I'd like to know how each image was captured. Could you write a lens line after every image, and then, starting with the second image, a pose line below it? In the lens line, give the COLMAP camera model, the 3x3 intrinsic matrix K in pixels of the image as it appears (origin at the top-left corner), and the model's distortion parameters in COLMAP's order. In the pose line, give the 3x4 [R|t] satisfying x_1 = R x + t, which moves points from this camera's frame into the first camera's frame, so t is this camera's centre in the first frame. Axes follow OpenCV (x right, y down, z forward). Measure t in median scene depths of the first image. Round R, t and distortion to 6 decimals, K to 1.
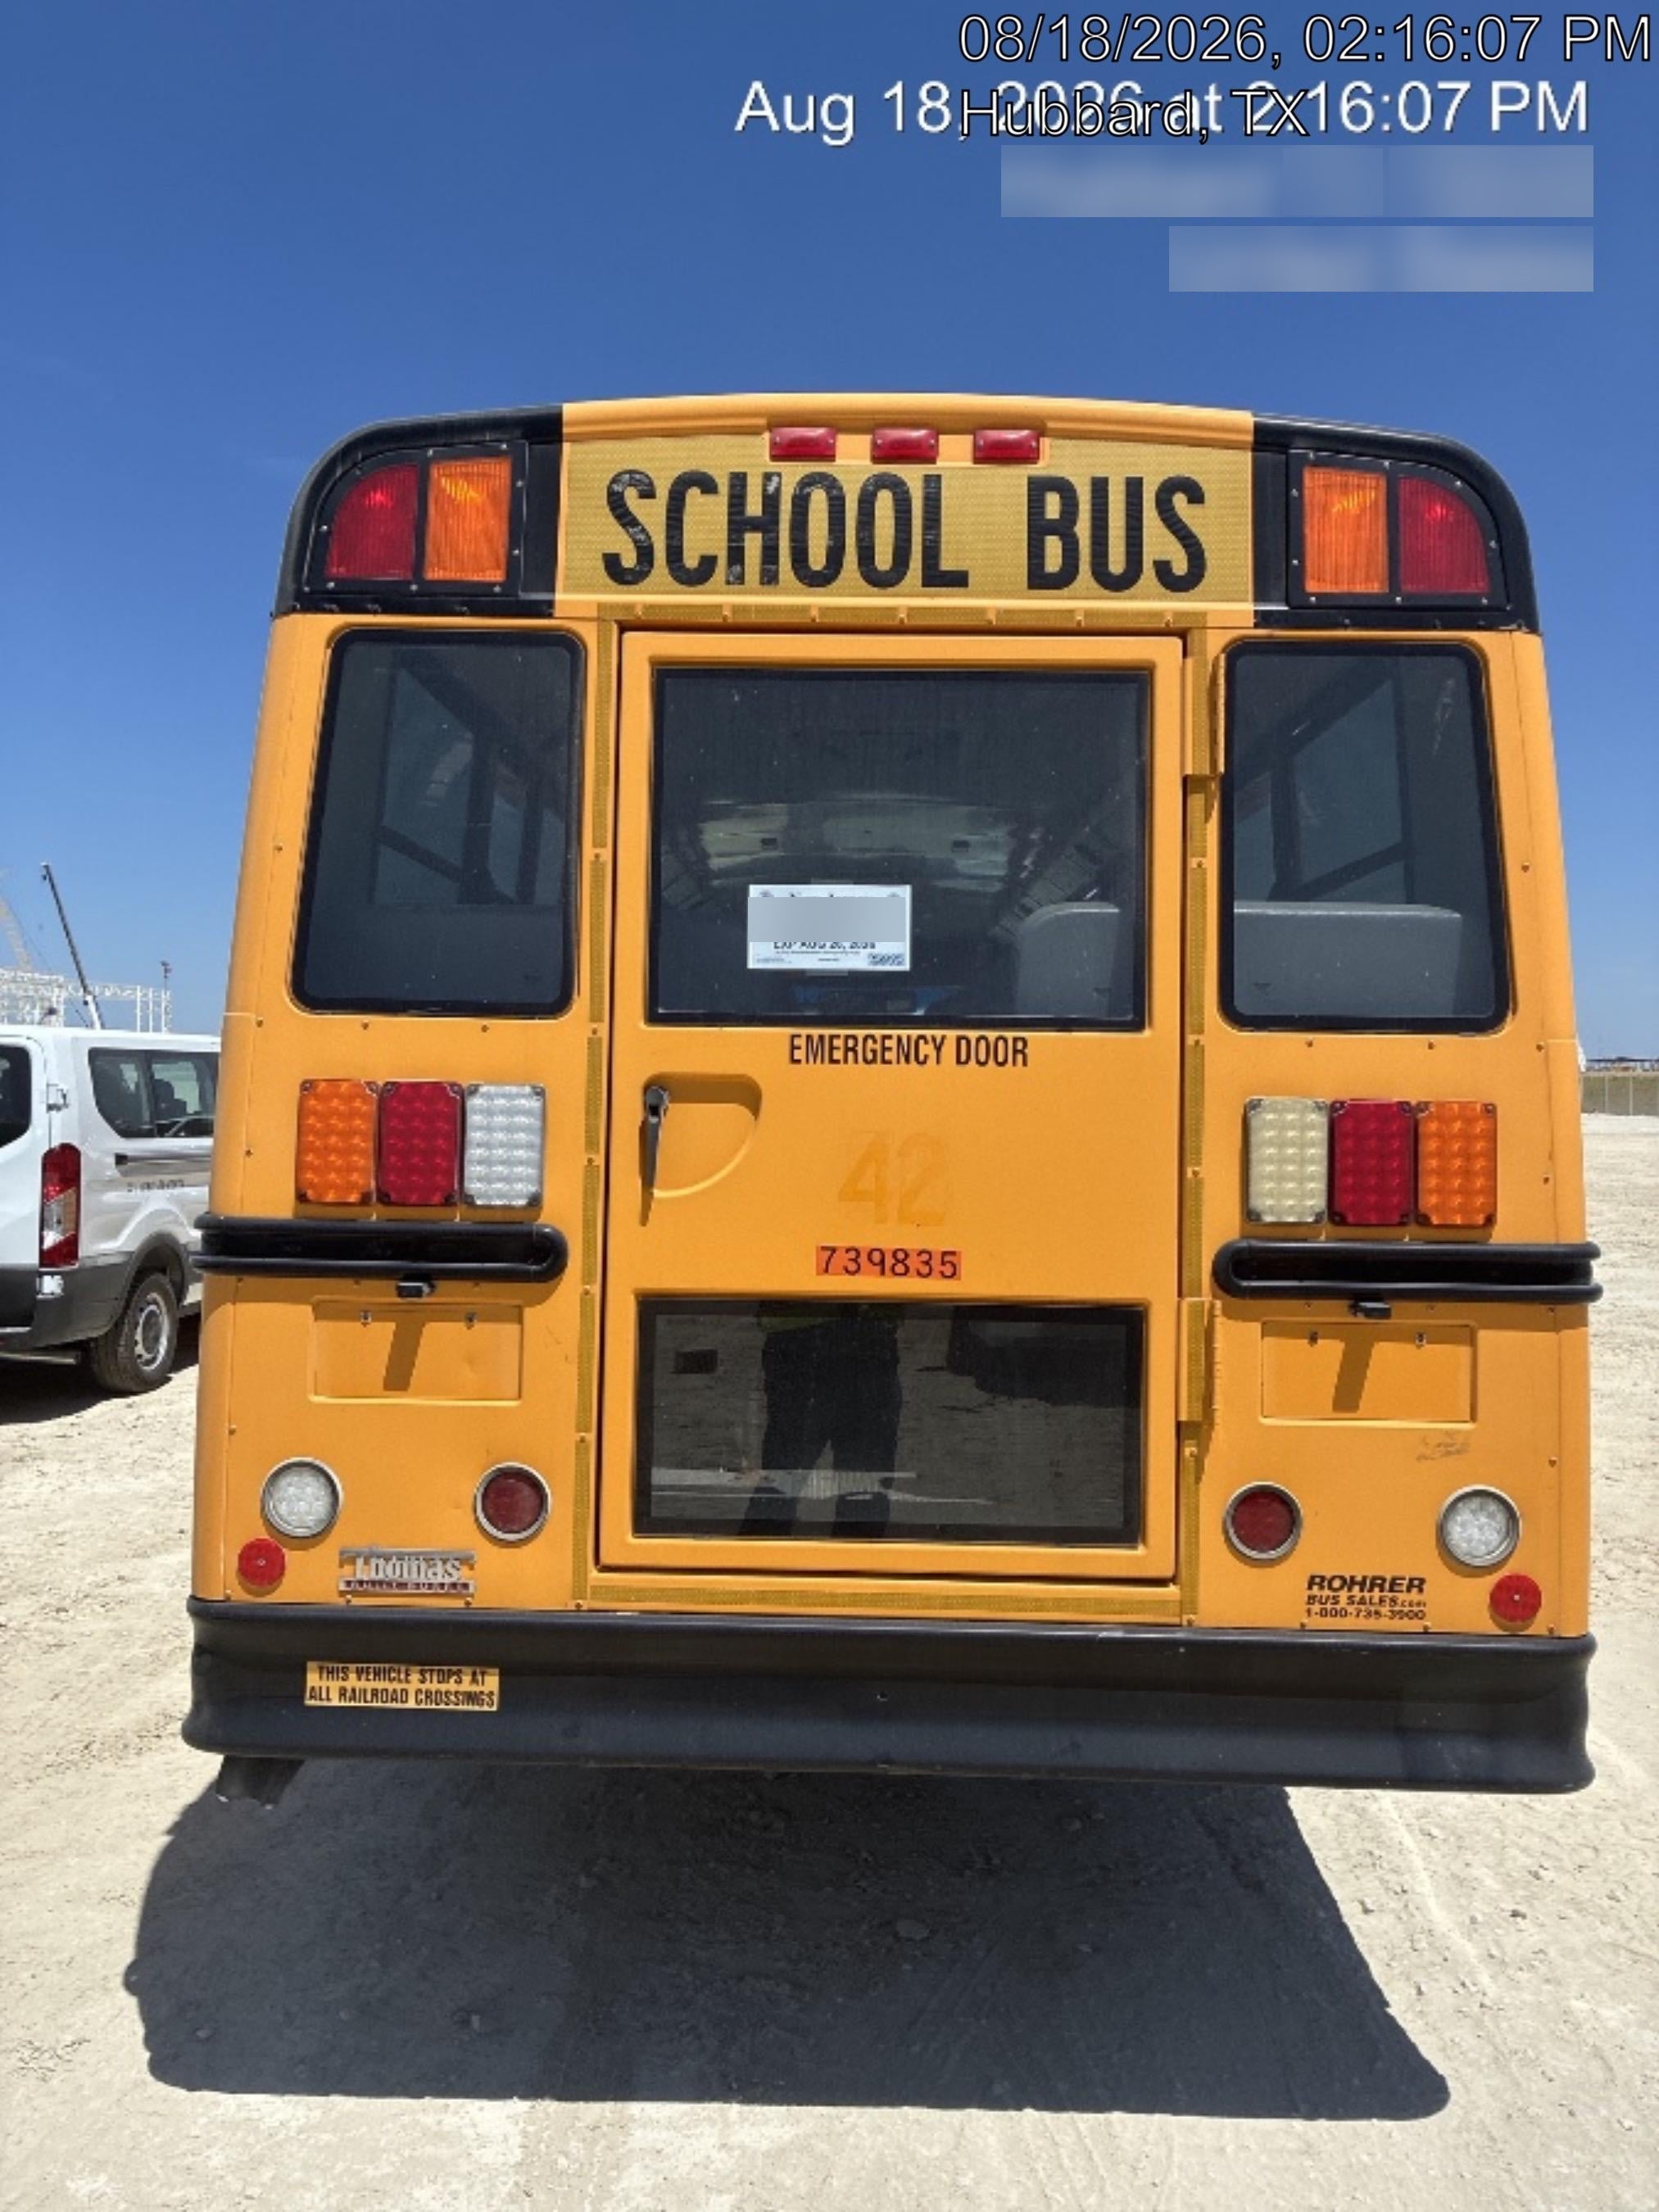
lens RADIAL K [[1680.4, 0, 819.3], [0, 1680.4, 1109.1], [0, 0, 1]] dist [0.049111, -0.067827]
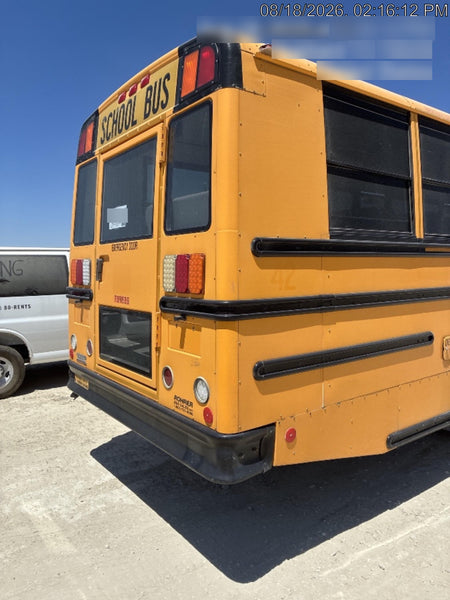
lens RADIAL K [[455.8, 0, 221.1], [0, 455.8, 298.7], [0, 0, 1]] dist [0.049111, -0.067827]
pose [[0.605212, 0.031371, -0.795446, 1.045962], [0.013277, 0.998686, 0.049488, 0.036770], [0.795953, -0.040512, 0.604001, 0.514170]]
